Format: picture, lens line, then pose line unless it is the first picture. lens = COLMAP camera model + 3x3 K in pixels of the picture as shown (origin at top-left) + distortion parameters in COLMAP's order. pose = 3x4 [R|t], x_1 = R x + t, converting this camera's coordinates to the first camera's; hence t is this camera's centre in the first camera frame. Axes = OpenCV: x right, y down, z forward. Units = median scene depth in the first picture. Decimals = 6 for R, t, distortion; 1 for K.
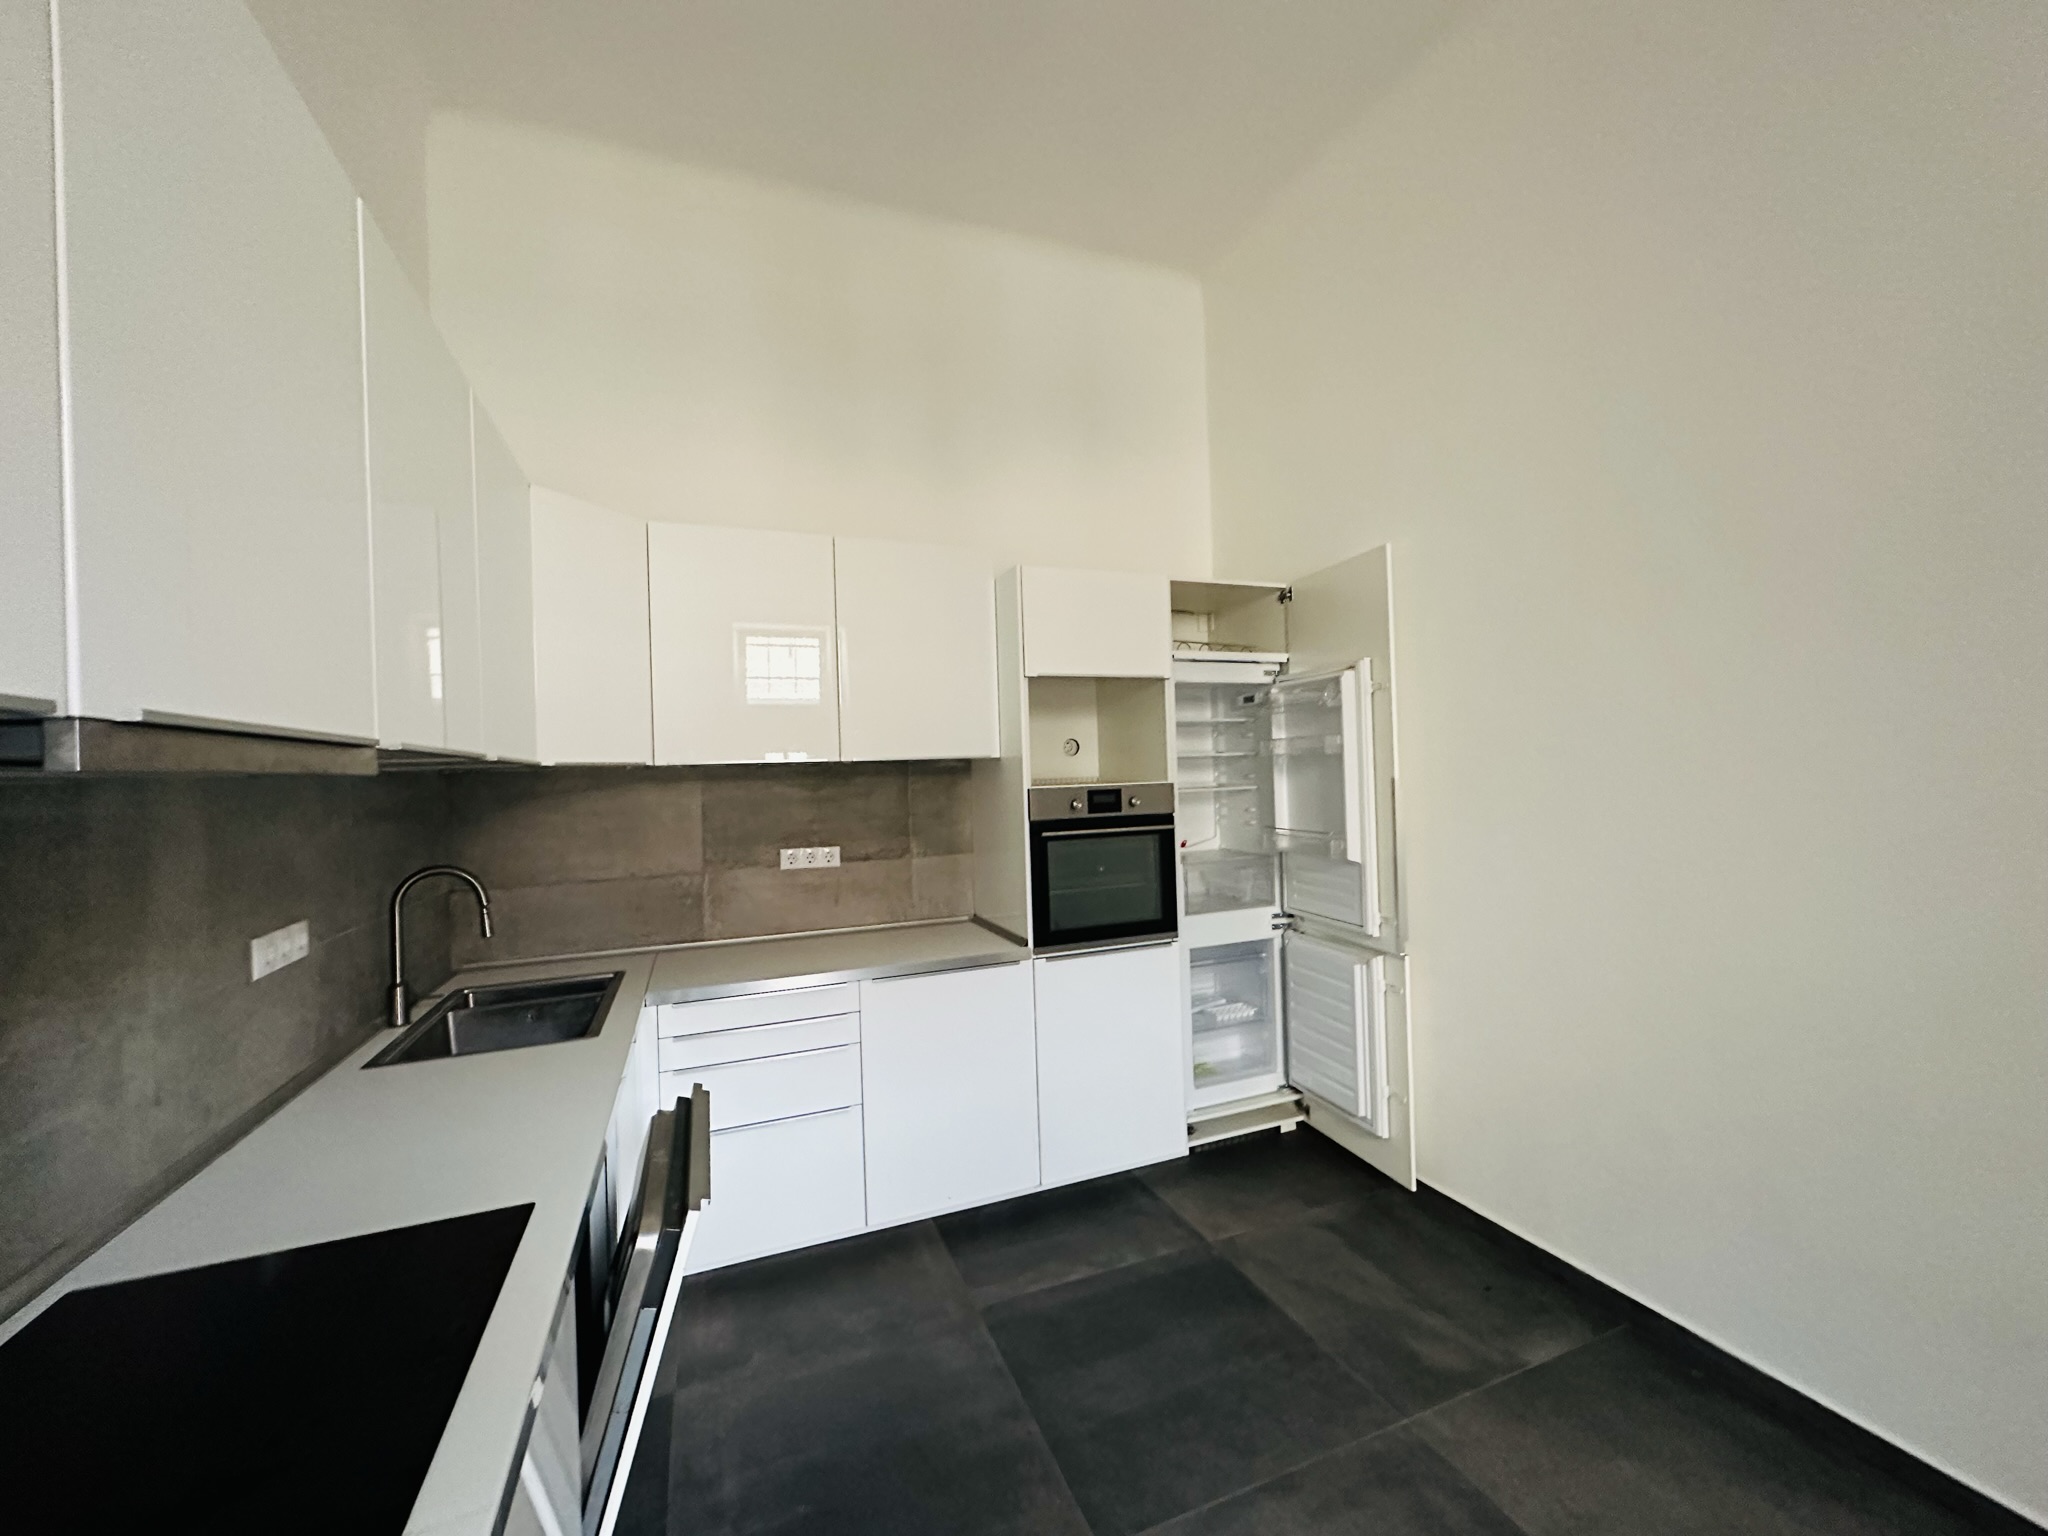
lens RADIAL K [[825.4, 0, 1026.4], [0, 825.4, 776.5], [0, 0, 1]] dist [-0.001678, 0.000082]
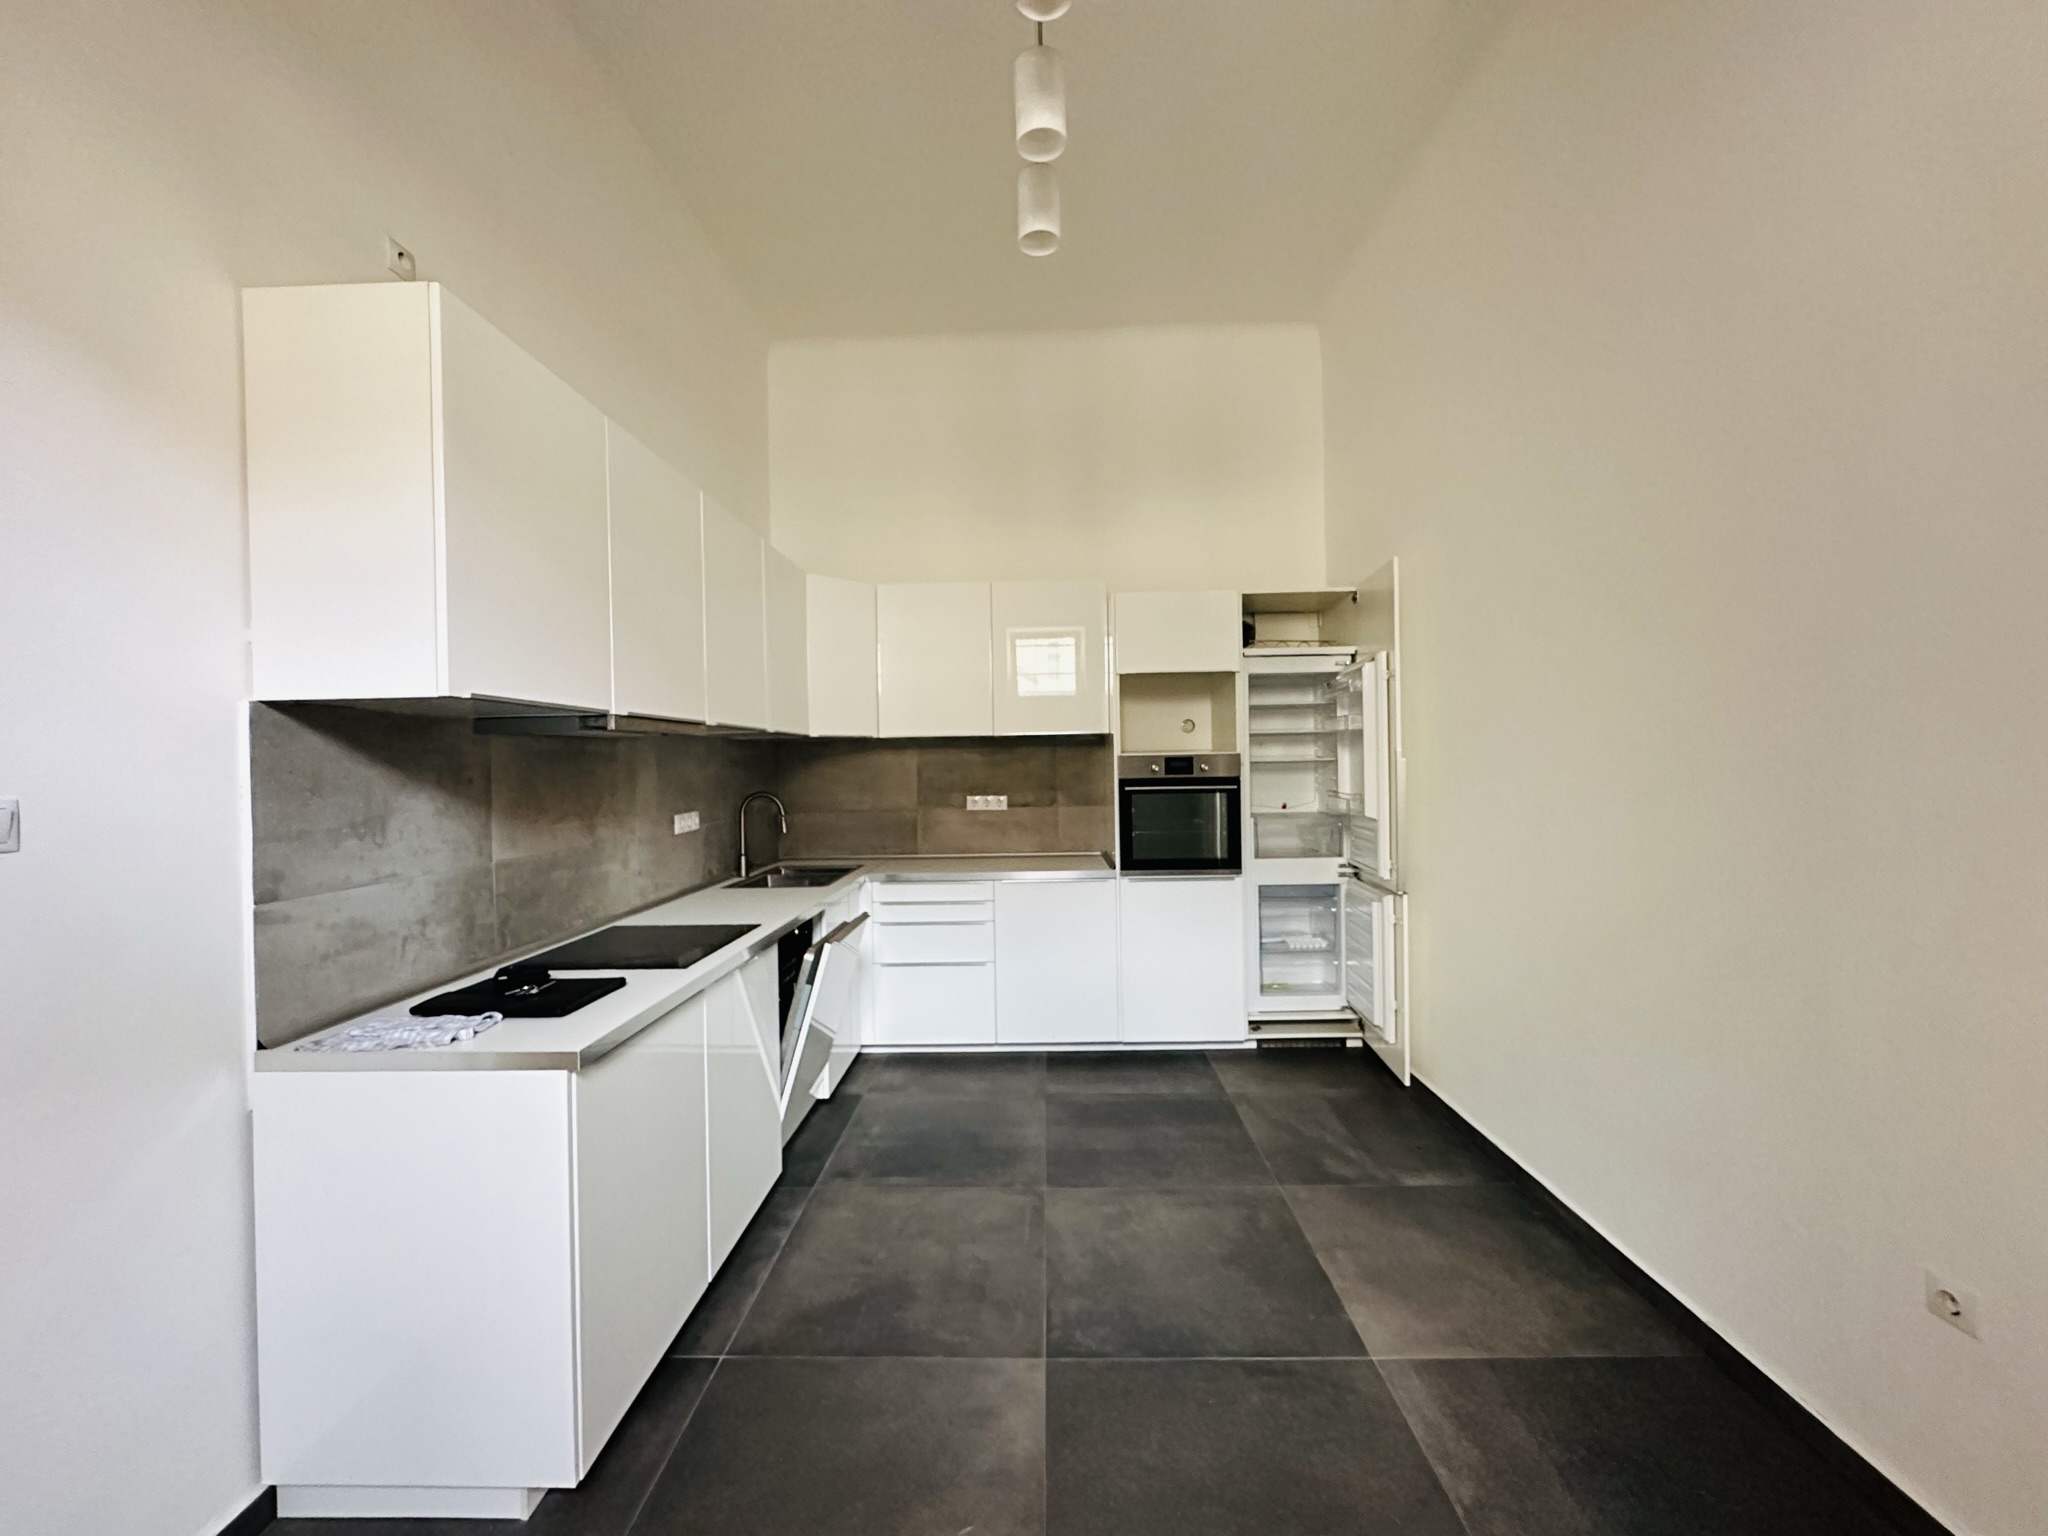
lens RADIAL K [[819.0, 0, 1020.3], [0, 819.0, 768.3], [0, 0, 1]] dist [-0.000636, 0.000229]
pose [[0.920309, 0.016284, -0.390854, 0.373991], [-0.012132, 0.999841, 0.013091, 0.019048], [0.391005, -0.007306, 0.920360, -0.317453]]
